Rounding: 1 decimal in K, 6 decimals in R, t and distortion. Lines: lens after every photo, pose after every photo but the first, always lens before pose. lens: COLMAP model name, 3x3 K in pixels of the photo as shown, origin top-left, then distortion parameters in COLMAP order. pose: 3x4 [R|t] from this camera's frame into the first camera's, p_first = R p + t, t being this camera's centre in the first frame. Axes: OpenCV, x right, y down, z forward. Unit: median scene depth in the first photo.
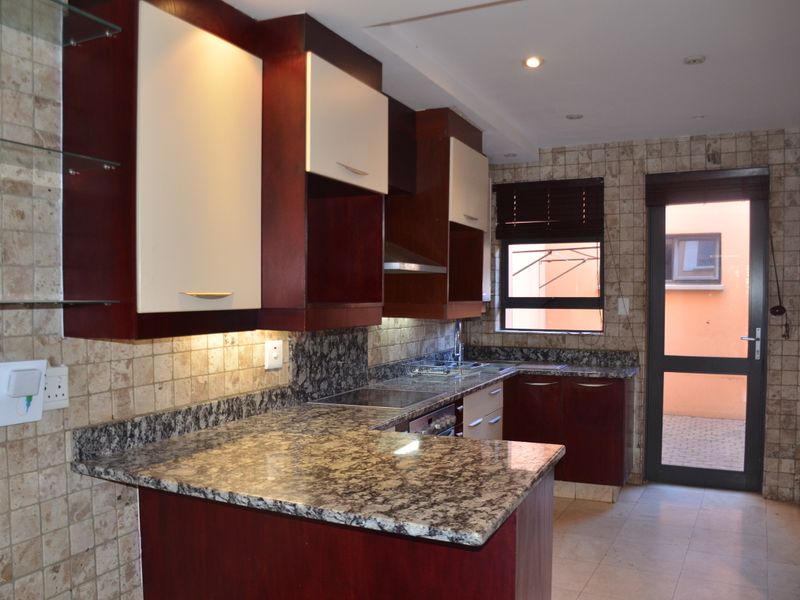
lens RADIAL K [[702.1, 0, 390.8], [0, 702.1, 319.4], [0, 0, 1]] dist [-0.147824, 0.087600]
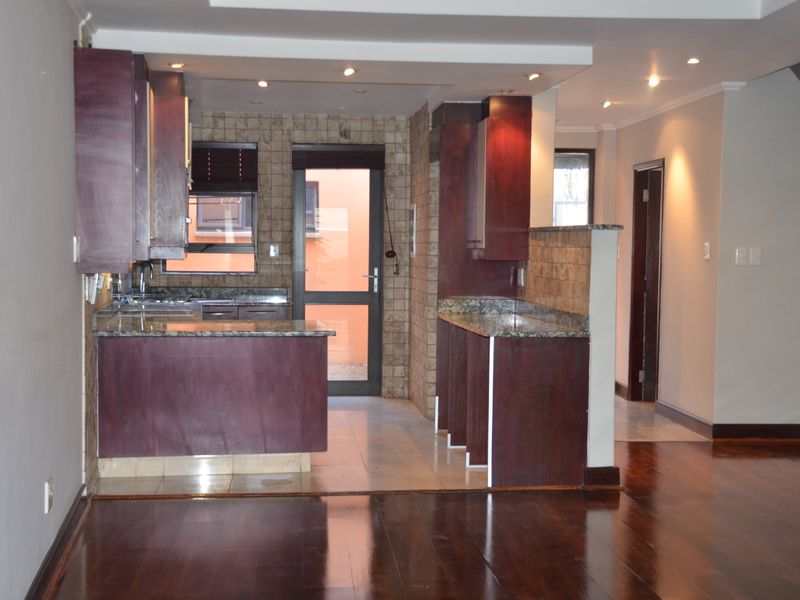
lens RADIAL K [[1117.6, 0, 399.6], [0, 1117.6, 303.4], [0, 0, 1]] dist [0.104831, 0.000000]
pose [[0.829092, -0.019077, 0.558787, -0.676219], [0.009178, 0.999747, 0.020514, 0.040738], [-0.559037, -0.011880, 0.829058, -0.878811]]
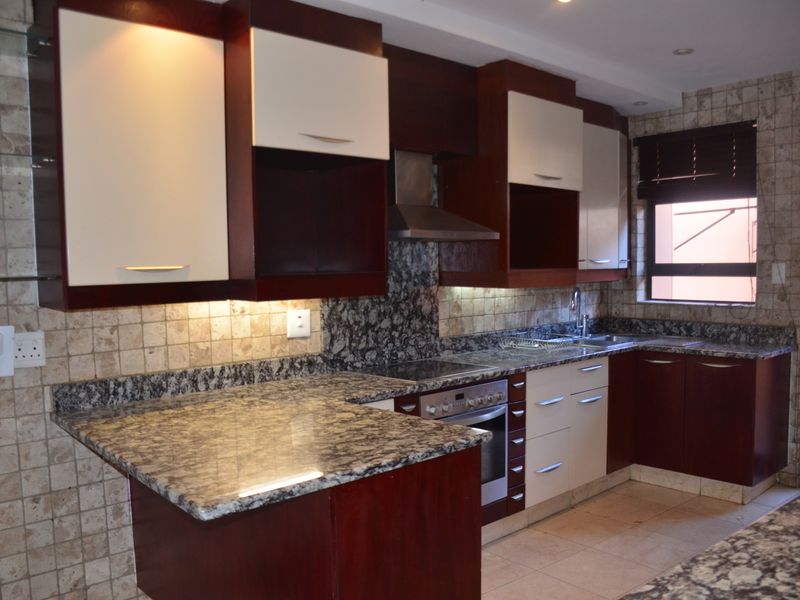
lens RADIAL K [[702.1, 0, 396.7], [0, 702.1, 322.0], [0, 0, 1]] dist [-0.147824, 0.087600]
pose [[0.920858, 0.015785, -0.389578, 0.266539], [0.003348, 0.998823, 0.048384, -0.001129], [0.389883, -0.045860, 0.919722, 0.076251]]
